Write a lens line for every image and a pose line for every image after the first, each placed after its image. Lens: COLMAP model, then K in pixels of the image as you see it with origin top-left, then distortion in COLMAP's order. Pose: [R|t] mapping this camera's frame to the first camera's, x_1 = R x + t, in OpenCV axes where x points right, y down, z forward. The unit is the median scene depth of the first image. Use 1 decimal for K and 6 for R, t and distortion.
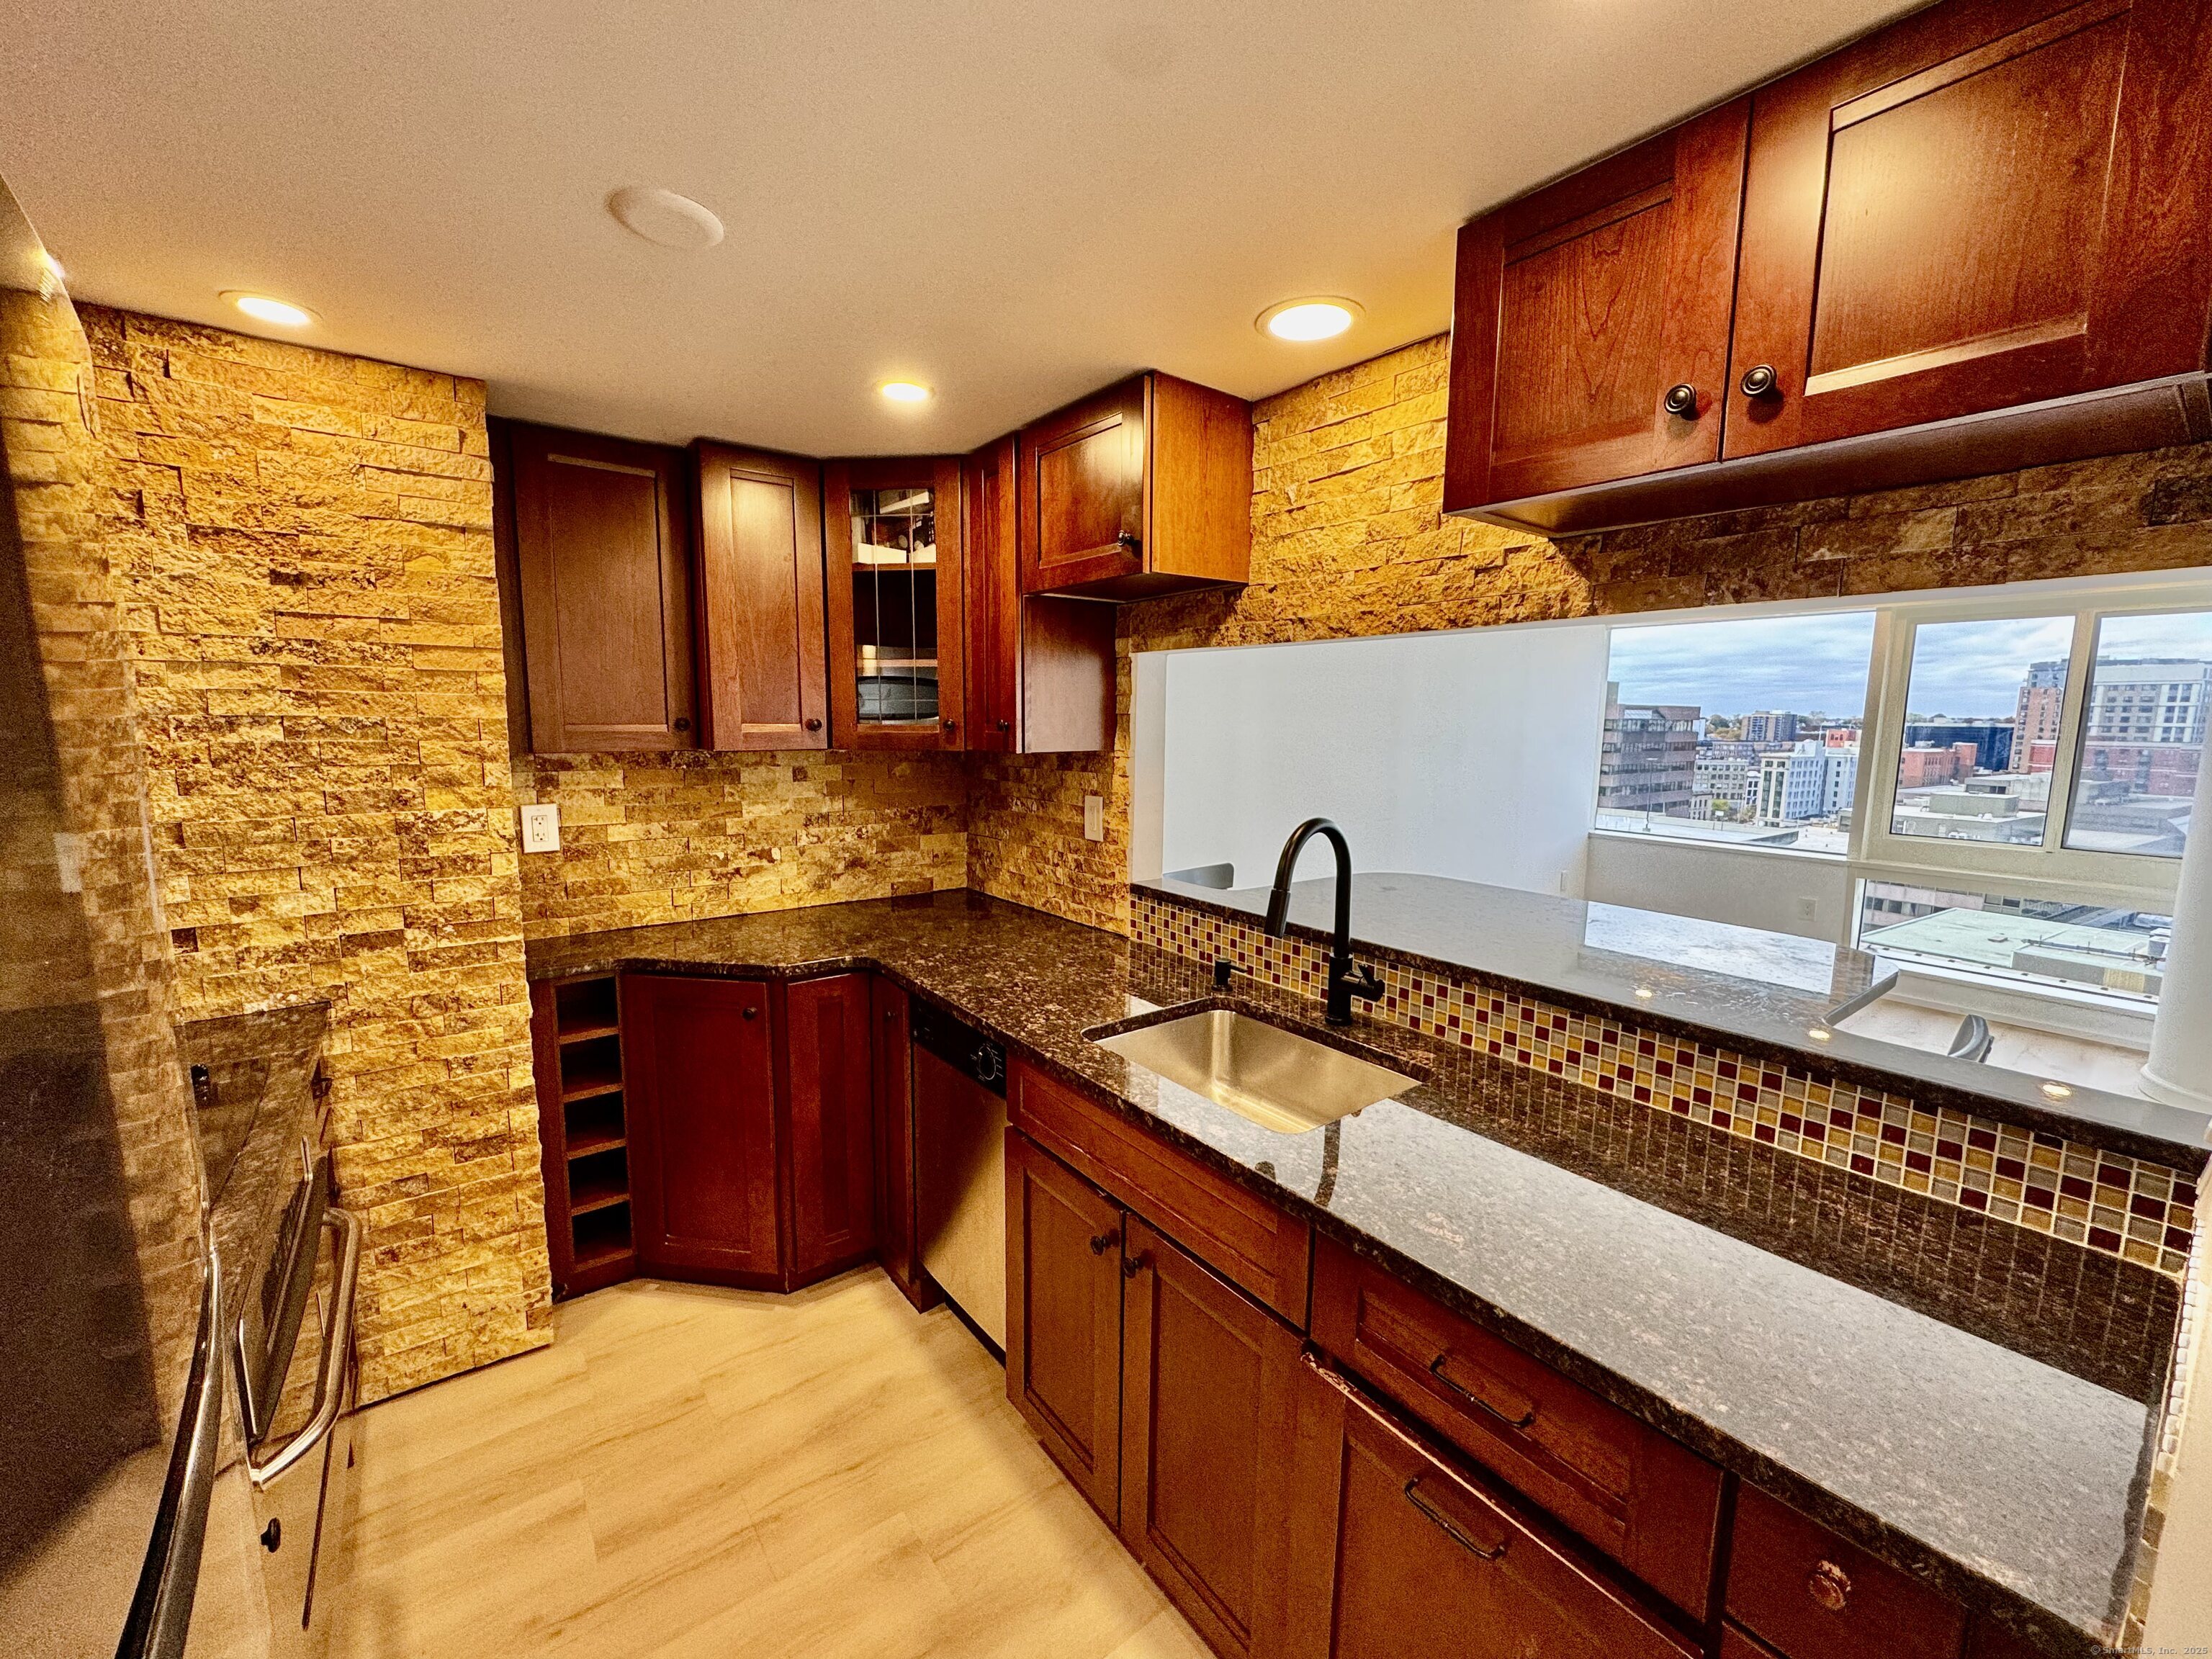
lens RADIAL K [[882.6, 0, 1101.0], [0, 882.6, 828.6], [0, 0, 1]] dist [-0.004078, -0.000092]
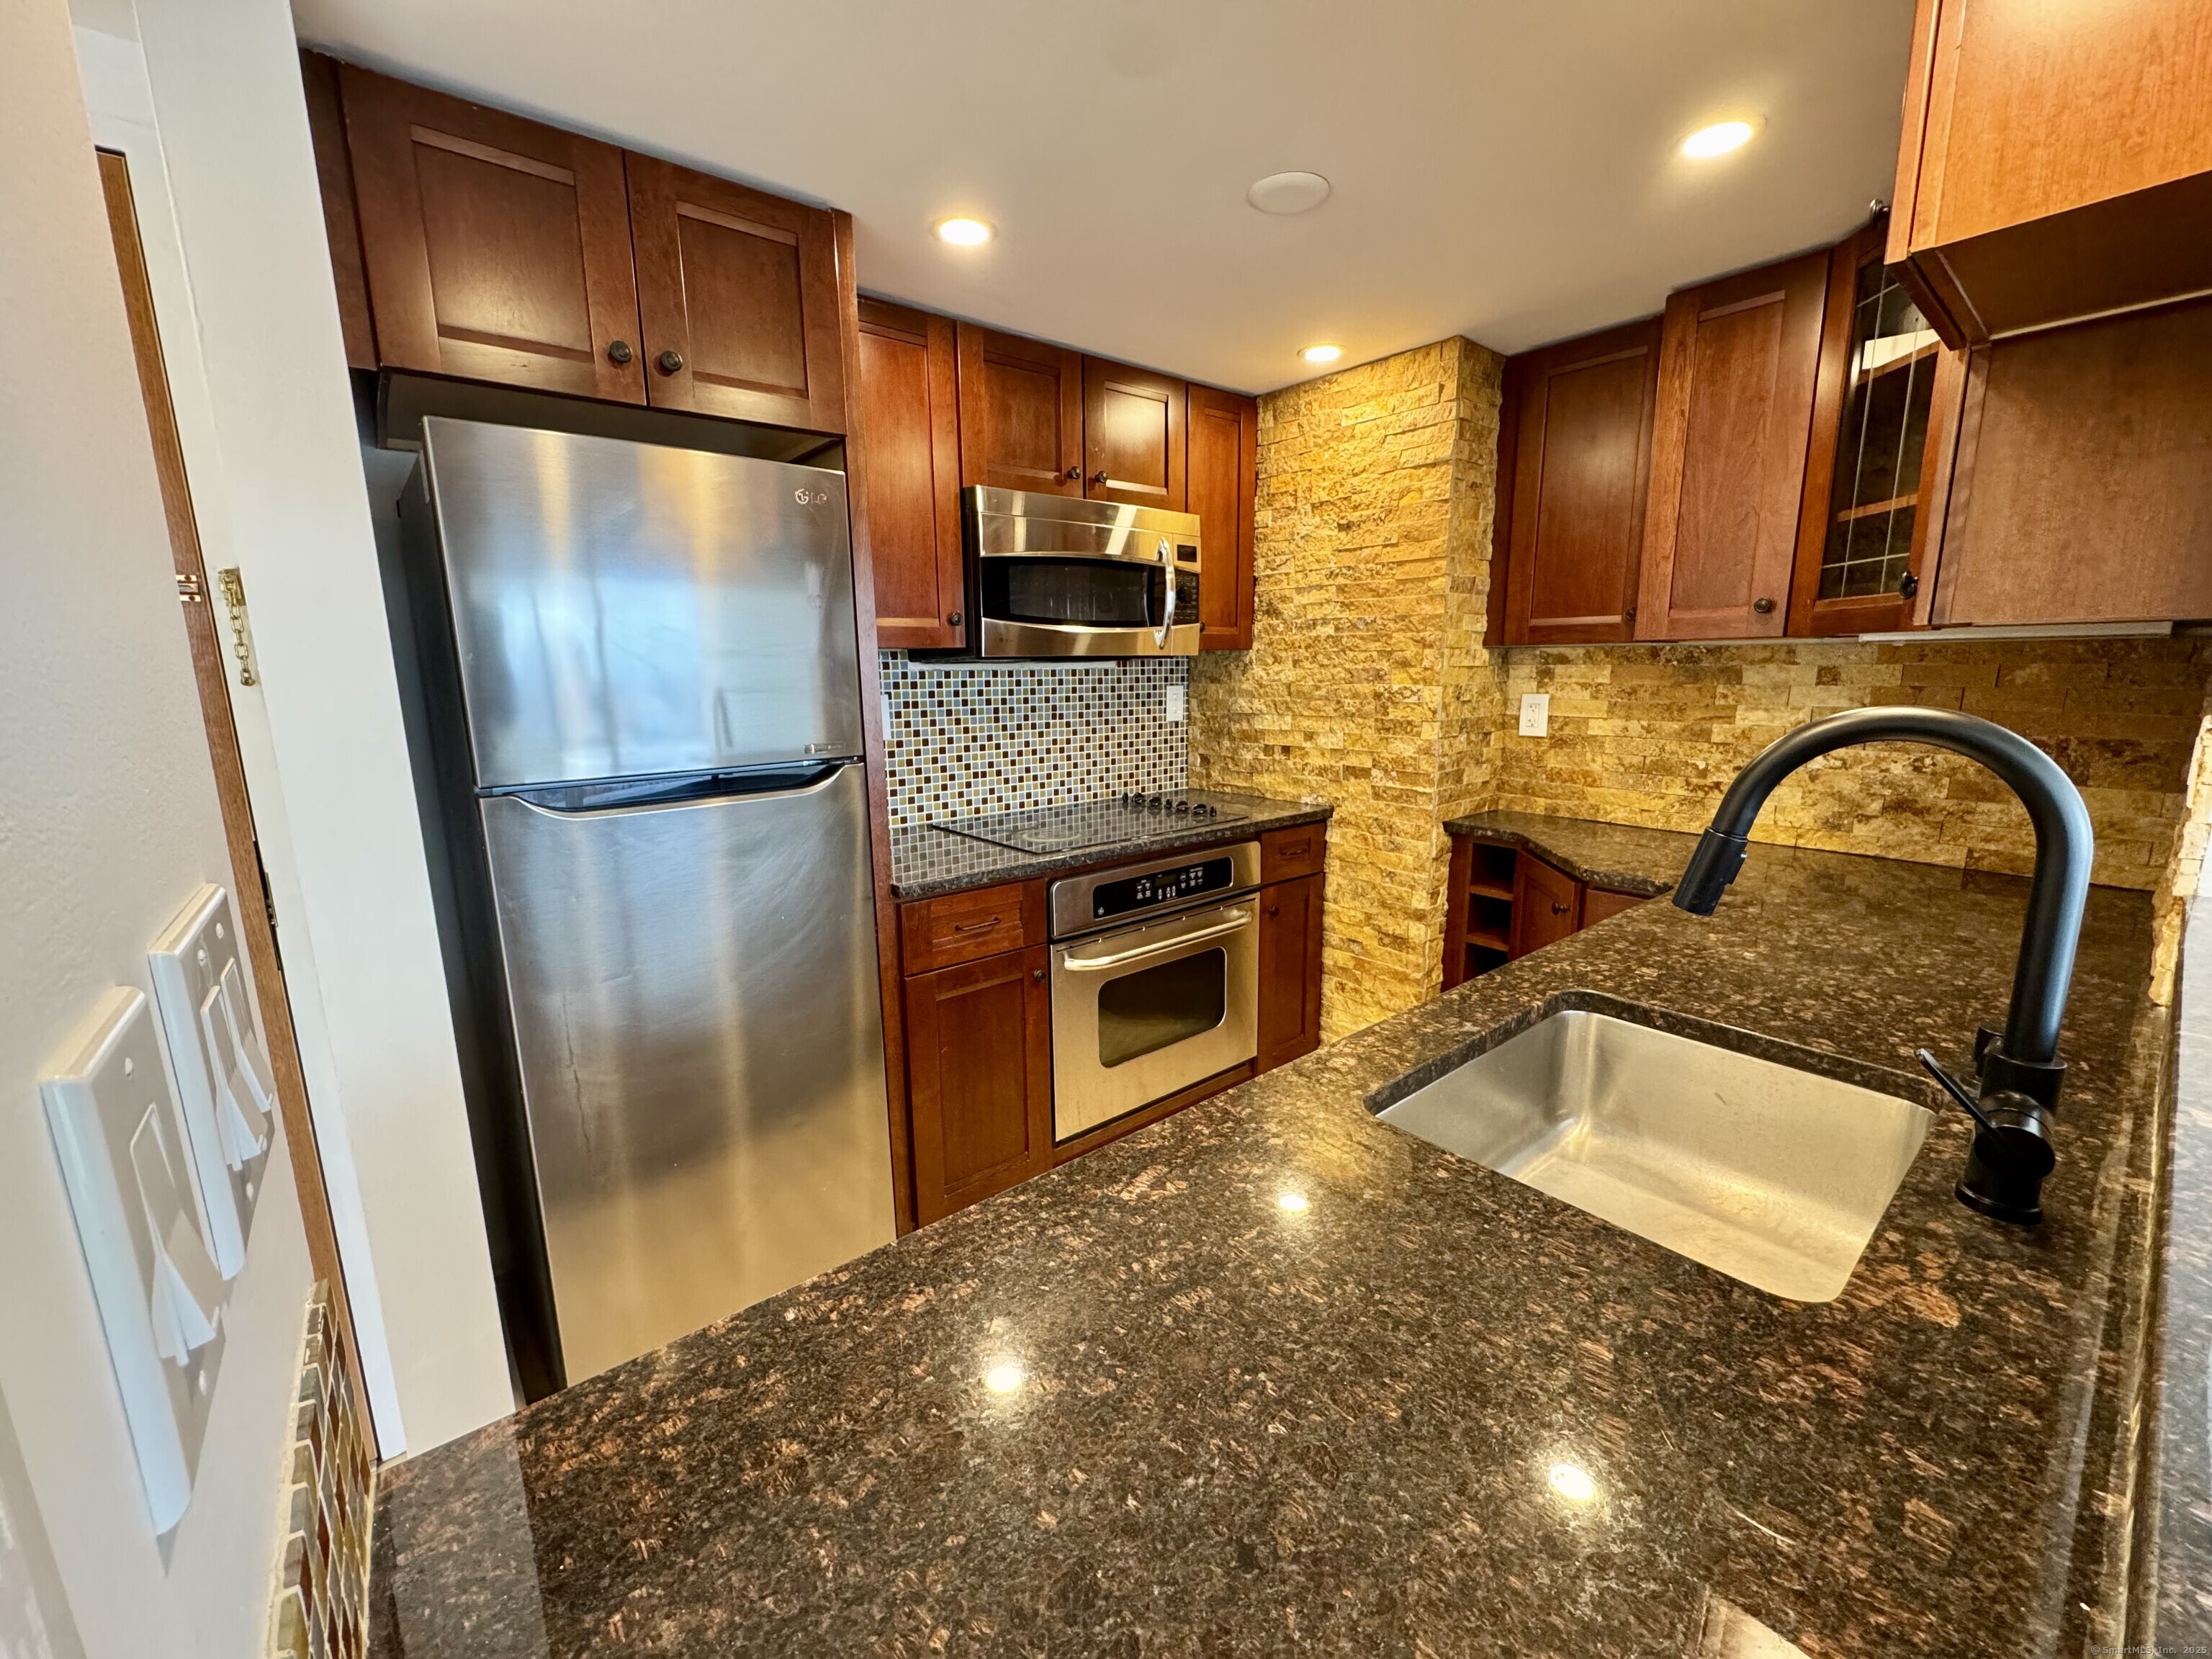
lens RADIAL K [[882.6, 0, 1109.9], [0, 882.6, 830.9], [0, 0, 1]] dist [-0.004078, -0.000092]
pose [[0.038248, 0.176933, -0.983480, 0.597392], [-0.116563, 0.978271, 0.171462, 0.017697], [0.992447, 0.108079, 0.058041, 0.495673]]
